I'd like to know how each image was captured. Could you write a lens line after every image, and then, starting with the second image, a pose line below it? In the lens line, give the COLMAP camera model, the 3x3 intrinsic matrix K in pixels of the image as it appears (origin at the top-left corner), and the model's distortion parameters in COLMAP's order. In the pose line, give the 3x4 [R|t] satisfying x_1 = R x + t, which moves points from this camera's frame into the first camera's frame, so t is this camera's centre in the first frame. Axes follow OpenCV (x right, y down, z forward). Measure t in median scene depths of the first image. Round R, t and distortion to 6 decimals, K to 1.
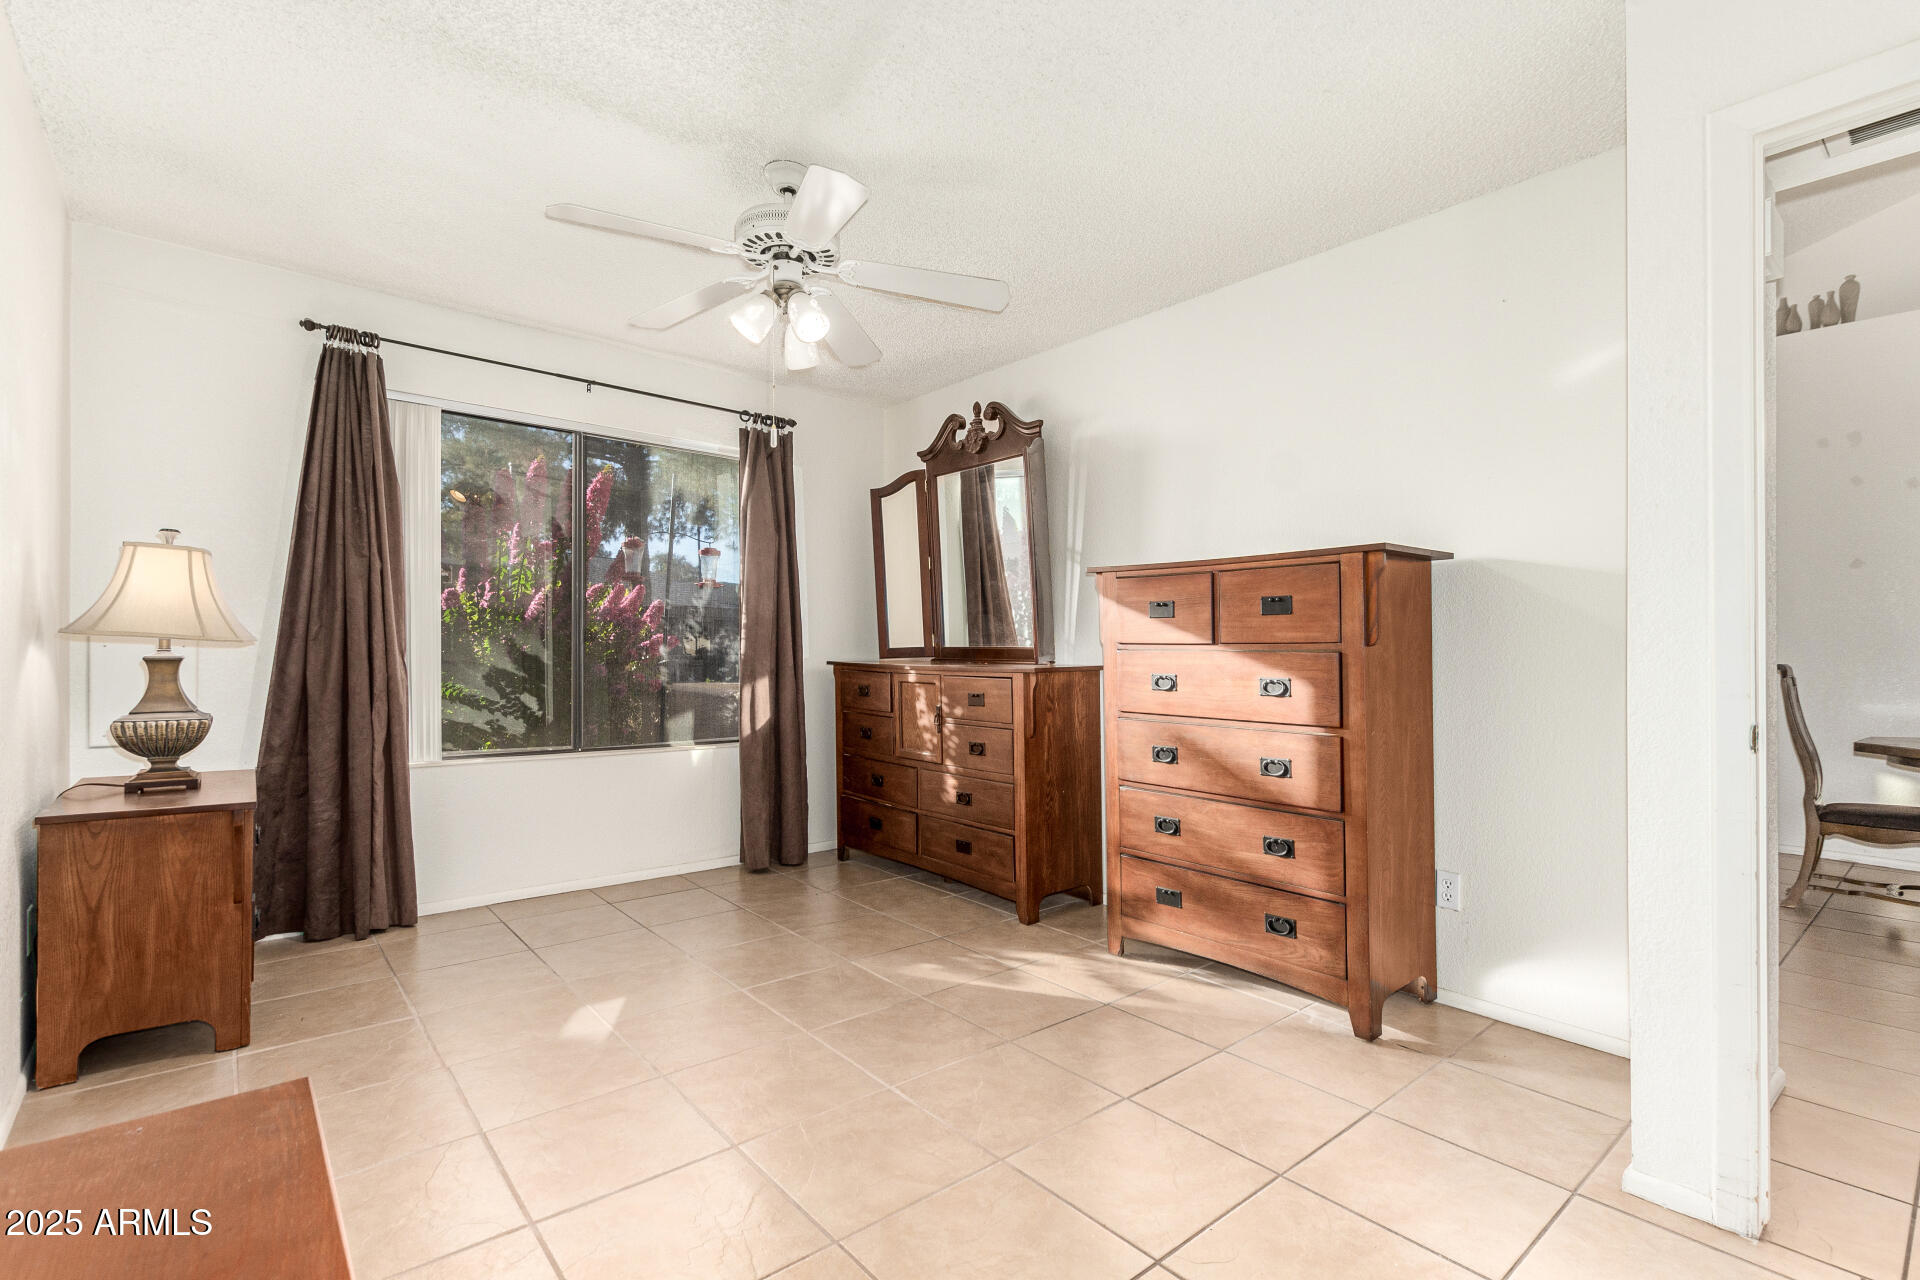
lens RADIAL K [[898.2, 0, 964.7], [0, 898.2, 637.5], [0, 0, 1]] dist [0.017203, -0.001949]
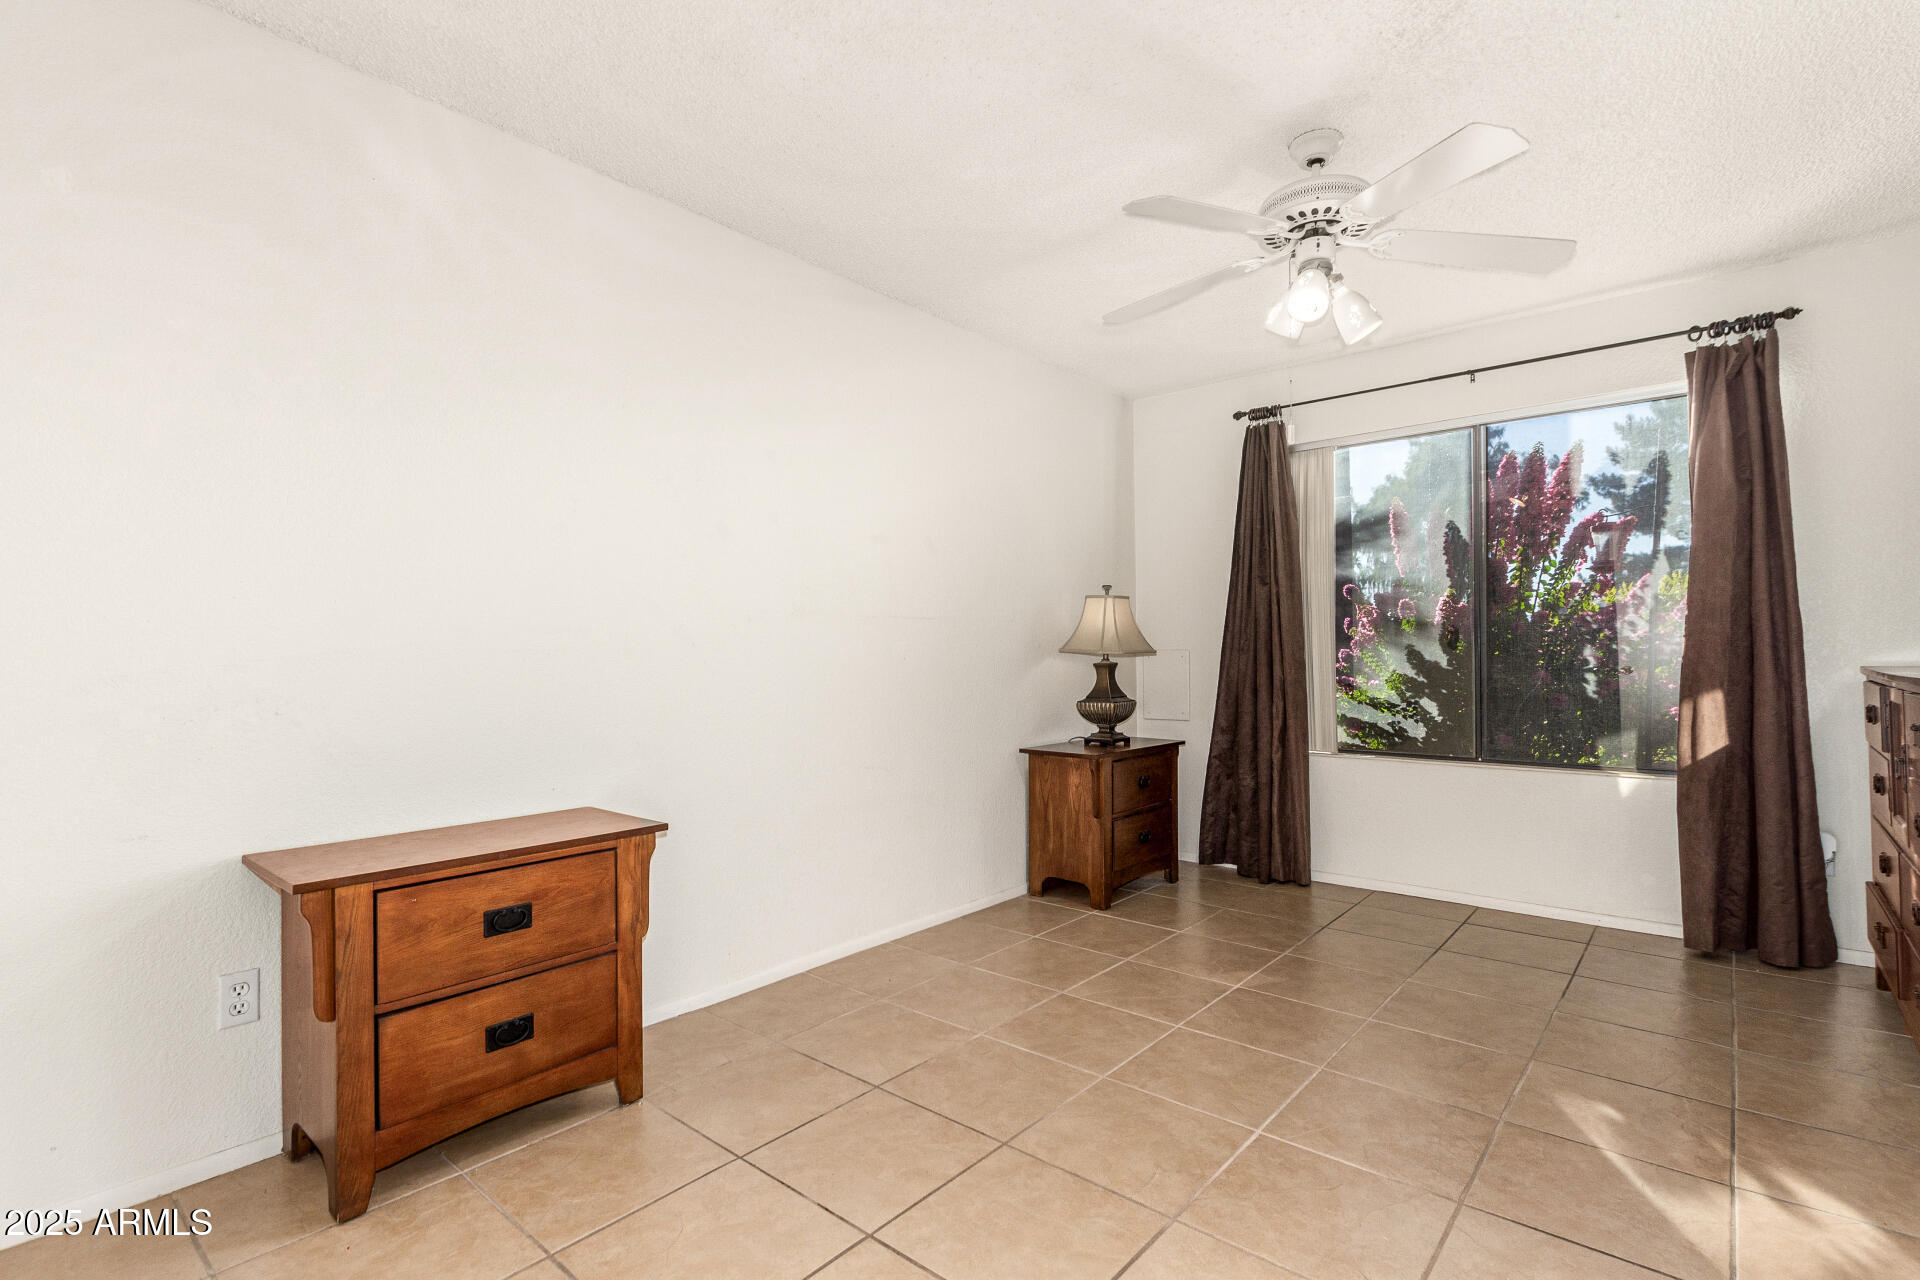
lens RADIAL K [[898.2, 0, 964.3], [0, 898.2, 653.8], [0, 0, 1]] dist [0.017203, -0.001949]
pose [[0.157741, -0.015572, -0.987358, 0.518638], [0.025117, 0.999615, -0.011753, 0.012438], [0.987161, -0.022946, 0.158072, 0.380407]]
